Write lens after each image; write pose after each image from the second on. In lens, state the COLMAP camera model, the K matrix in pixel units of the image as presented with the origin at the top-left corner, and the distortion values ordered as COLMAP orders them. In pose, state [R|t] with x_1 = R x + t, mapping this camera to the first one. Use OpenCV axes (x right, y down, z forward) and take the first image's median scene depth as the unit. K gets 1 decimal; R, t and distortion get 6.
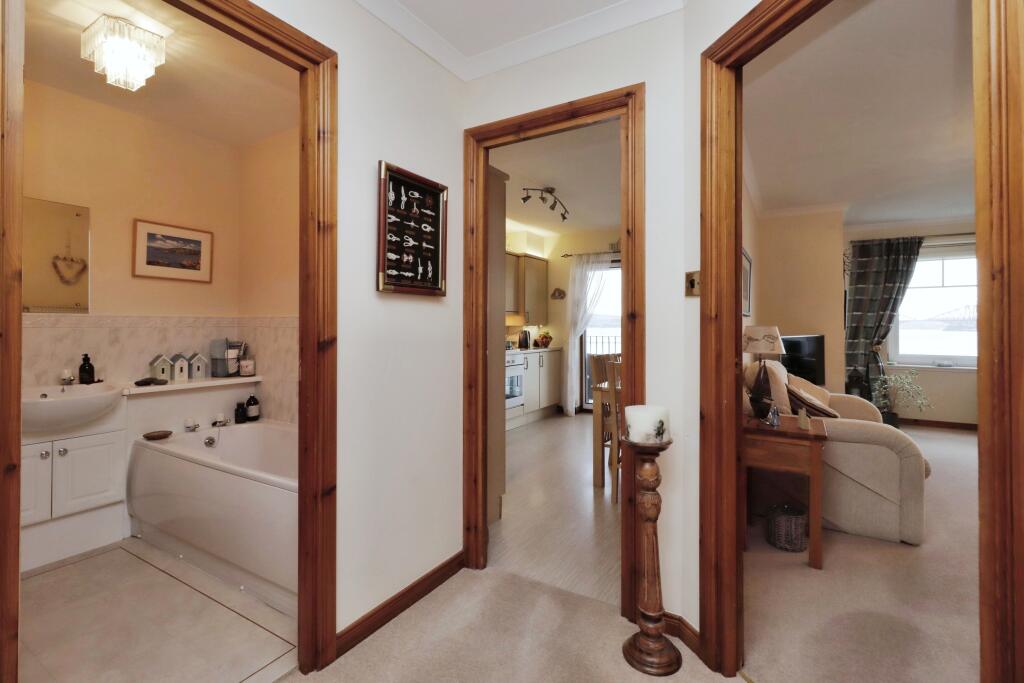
lens RADIAL K [[469.6, 0, 508.6], [0, 469.6, 321.2], [0, 0, 1]] dist [-0.001144, 0.000477]
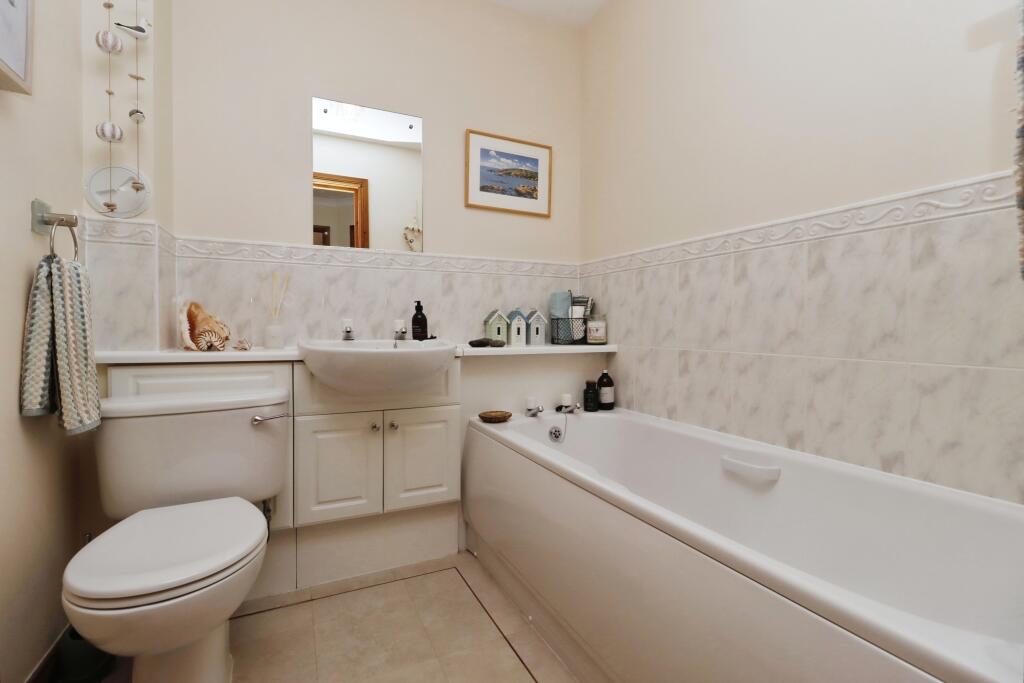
lens RADIAL K [[469.6, 0, 508.6], [0, 469.6, 321.2], [0, 0, 1]] dist [-0.001144, 0.000477]
pose [[0.831632, -0.012150, -0.555194, -0.296428], [0.007985, 0.999919, -0.009922, 0.093967], [0.555269, 0.003818, 0.831662, 0.372728]]
